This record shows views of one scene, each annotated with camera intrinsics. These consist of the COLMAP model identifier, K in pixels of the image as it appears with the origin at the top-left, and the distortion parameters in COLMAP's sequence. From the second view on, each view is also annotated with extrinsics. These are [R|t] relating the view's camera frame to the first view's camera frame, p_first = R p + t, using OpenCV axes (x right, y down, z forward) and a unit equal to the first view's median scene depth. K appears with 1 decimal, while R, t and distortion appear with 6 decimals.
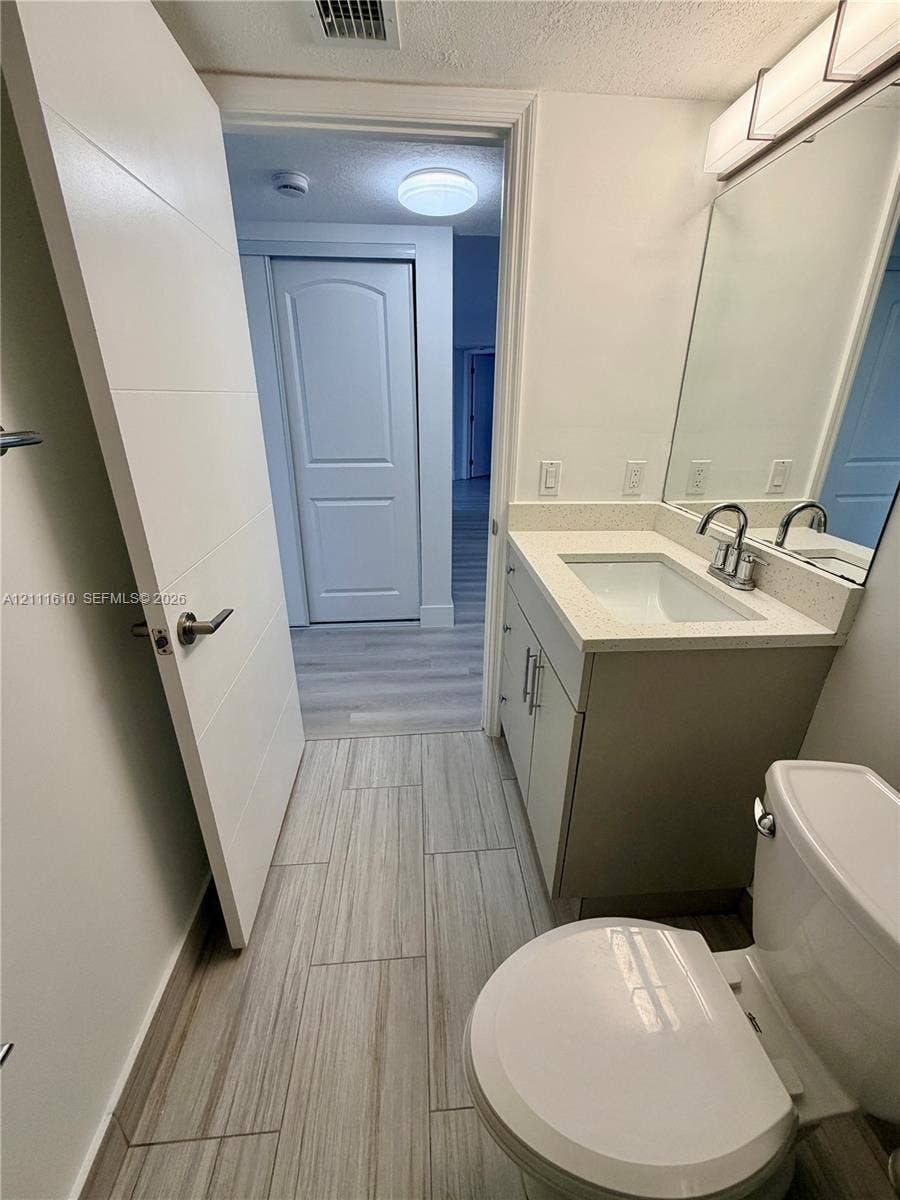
lens RADIAL K [[478.8, 0, 452.7], [0, 478.8, 595.5], [0, 0, 1]] dist [0.000500, -0.000360]
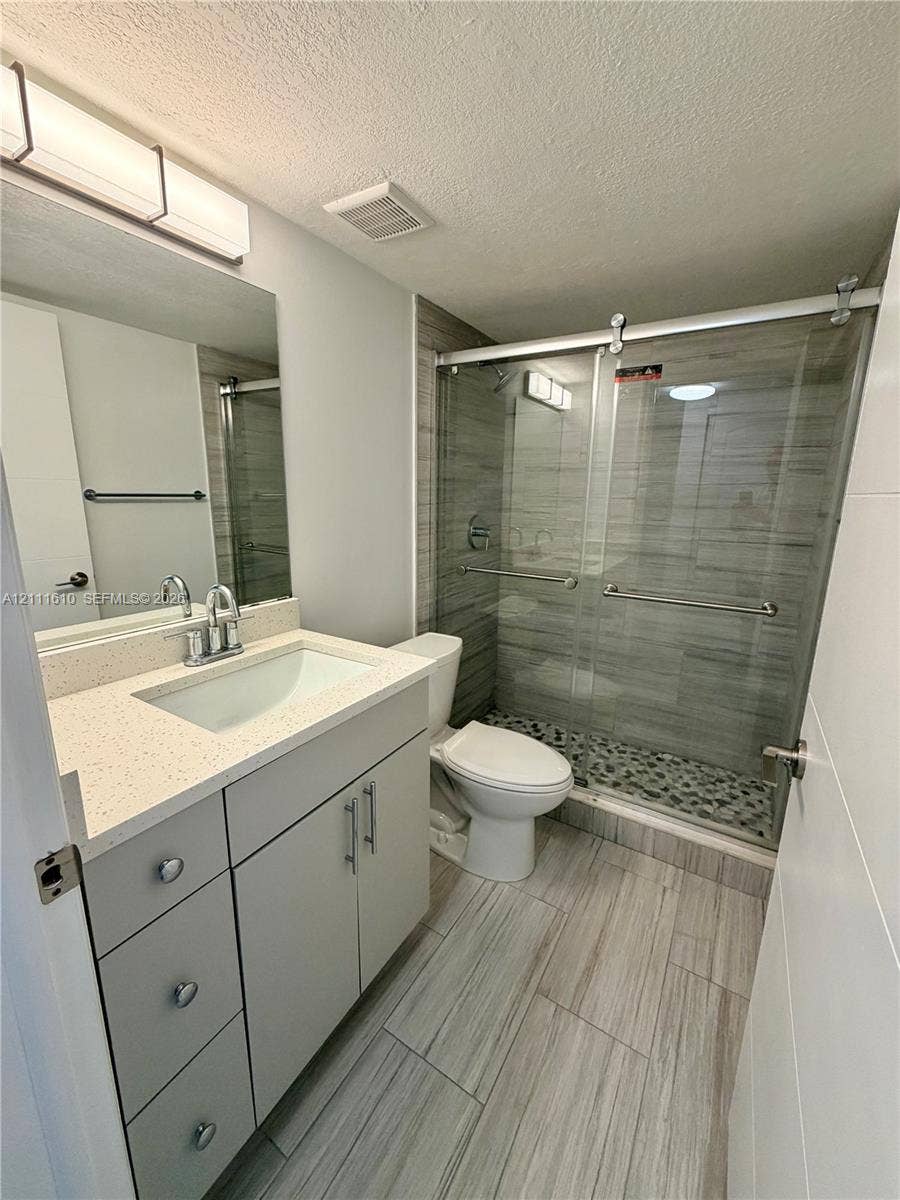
lens RADIAL K [[478.8, 0, 452.7], [0, 478.8, 595.5], [0, 0, 1]] dist [0.000500, -0.000360]
pose [[-0.810993, -0.136579, 0.568891, -0.362323], [0.203528, 0.845774, 0.493197, -0.508078], [-0.548513, 0.515764, -0.658119, 1.248259]]
